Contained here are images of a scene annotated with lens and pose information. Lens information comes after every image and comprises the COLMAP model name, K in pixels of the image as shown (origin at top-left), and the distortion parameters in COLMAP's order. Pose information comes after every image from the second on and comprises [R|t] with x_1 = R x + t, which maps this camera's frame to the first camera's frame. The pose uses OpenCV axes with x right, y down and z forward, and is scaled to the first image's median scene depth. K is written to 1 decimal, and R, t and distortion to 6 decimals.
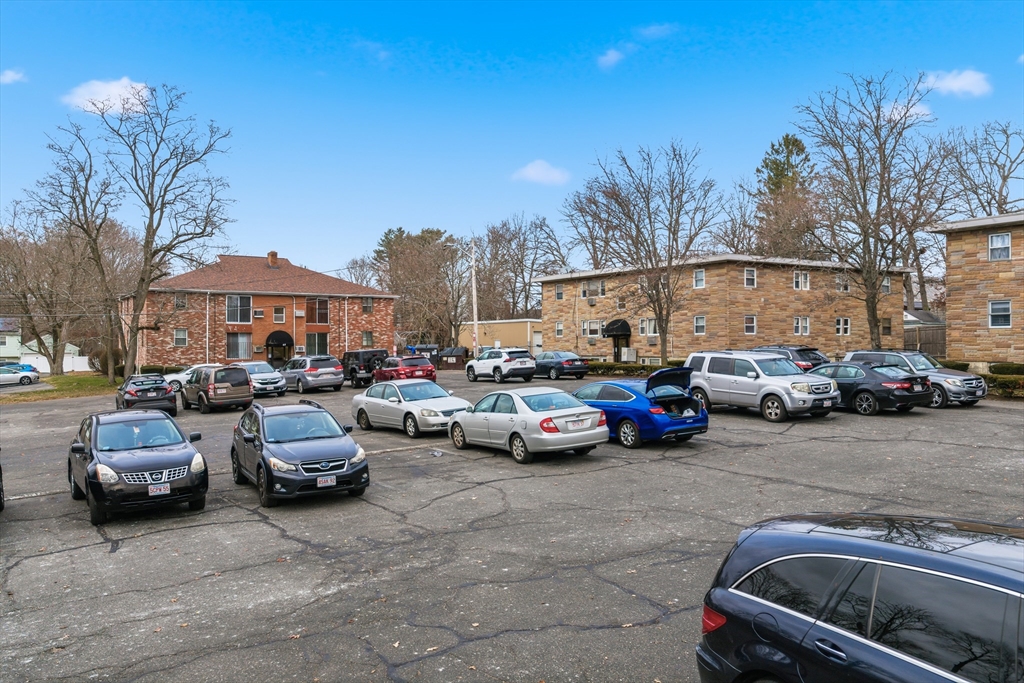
lens RADIAL K [[853.8, 0, 515.3], [0, 853.8, 345.6], [0, 0, 1]] dist [0.013306, -0.023314]
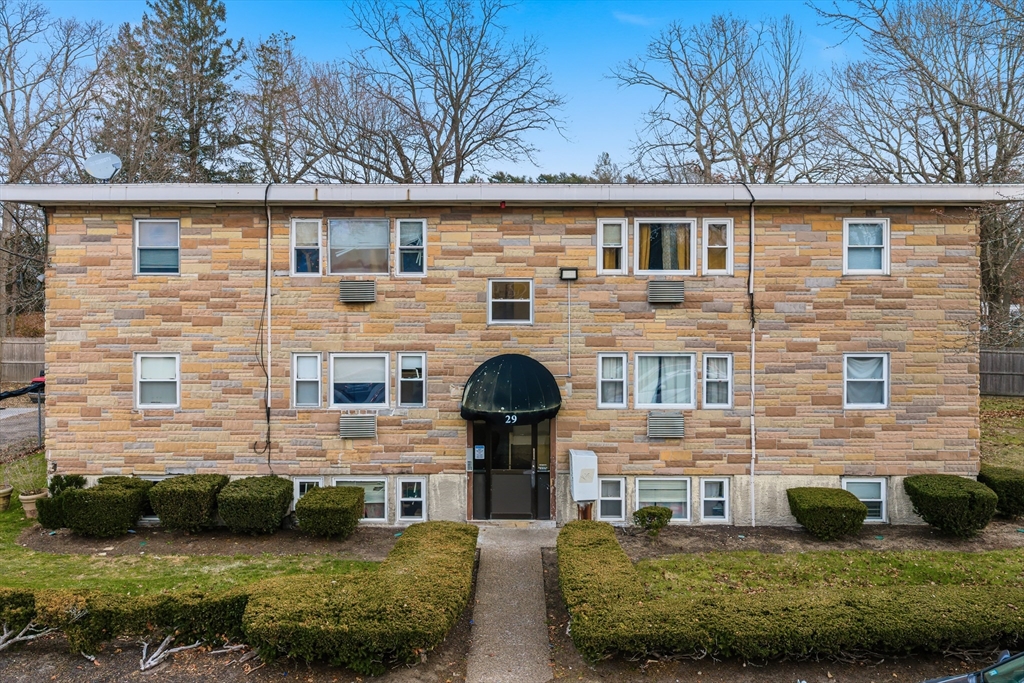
lens RADIAL K [[853.8, 0, 512.1], [0, 853.8, 338.2], [0, 0, 1]] dist [0.013306, -0.023314]
pose [[0.535743, -0.019425, 0.844158, -0.143772], [-0.000185, 0.999733, 0.023123, -0.046552], [-0.844381, -0.012545, 0.535596, 0.888848]]
